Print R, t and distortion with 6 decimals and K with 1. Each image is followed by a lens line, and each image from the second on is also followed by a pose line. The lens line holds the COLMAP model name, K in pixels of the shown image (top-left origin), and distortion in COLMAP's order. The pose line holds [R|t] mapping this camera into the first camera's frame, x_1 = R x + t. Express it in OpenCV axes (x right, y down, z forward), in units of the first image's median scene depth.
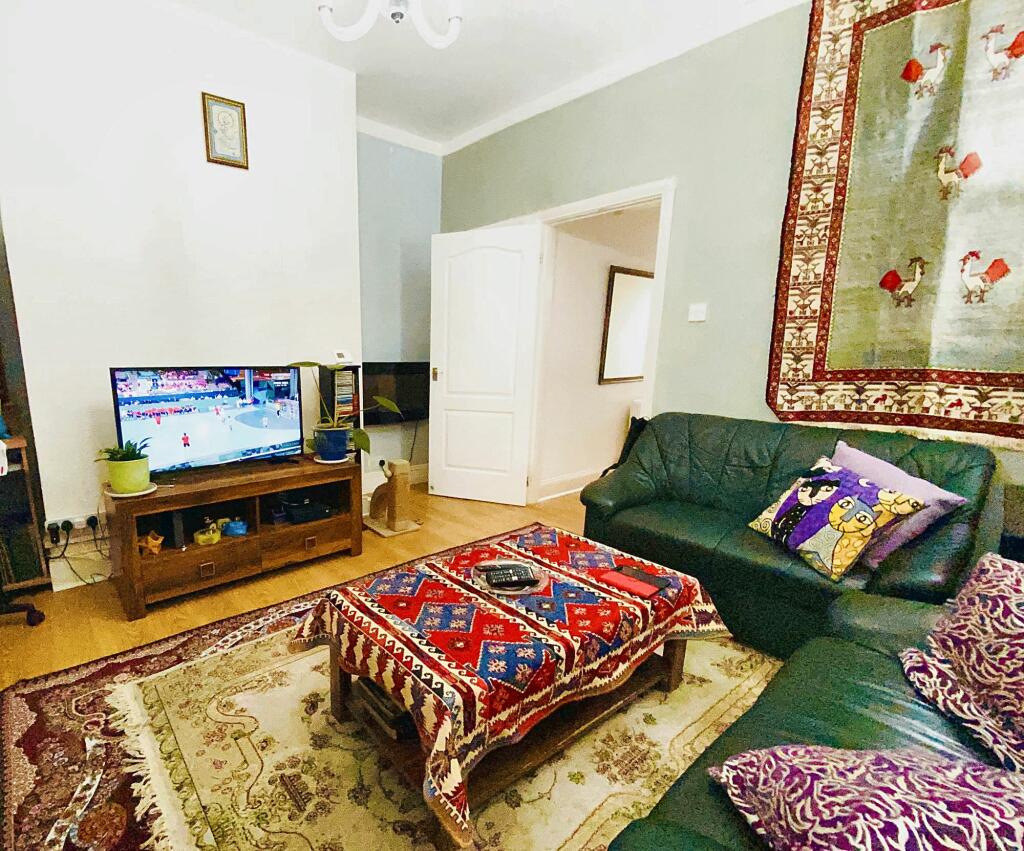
lens RADIAL K [[498.9, 0, 399.7], [0, 498.9, 453.3], [0, 0, 1]] dist [0.030521, -0.021908]
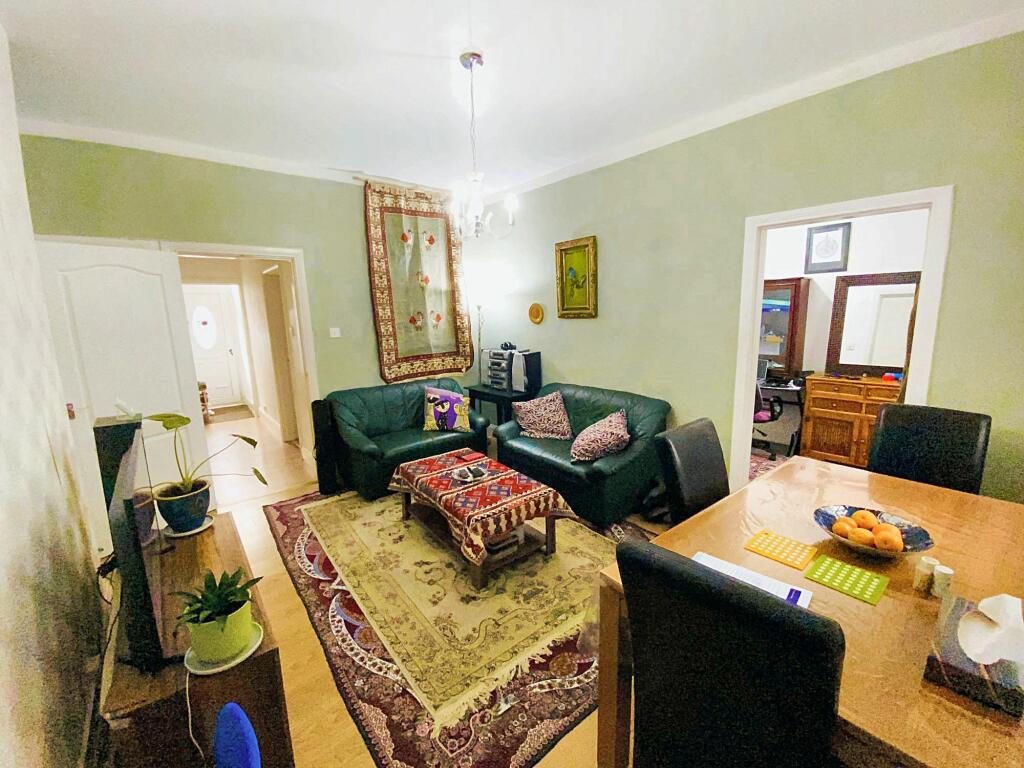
lens RADIAL K [[428.4, 0, 516.2], [0, 428.4, 387.5], [0, 0, 1]] dist [0.021104, -0.000068]
pose [[-0.050567, -0.184049, 0.981616, -1.215173], [0.230935, 0.954081, 0.190783, -0.321119], [-0.971654, 0.236337, -0.005741, 0.612905]]
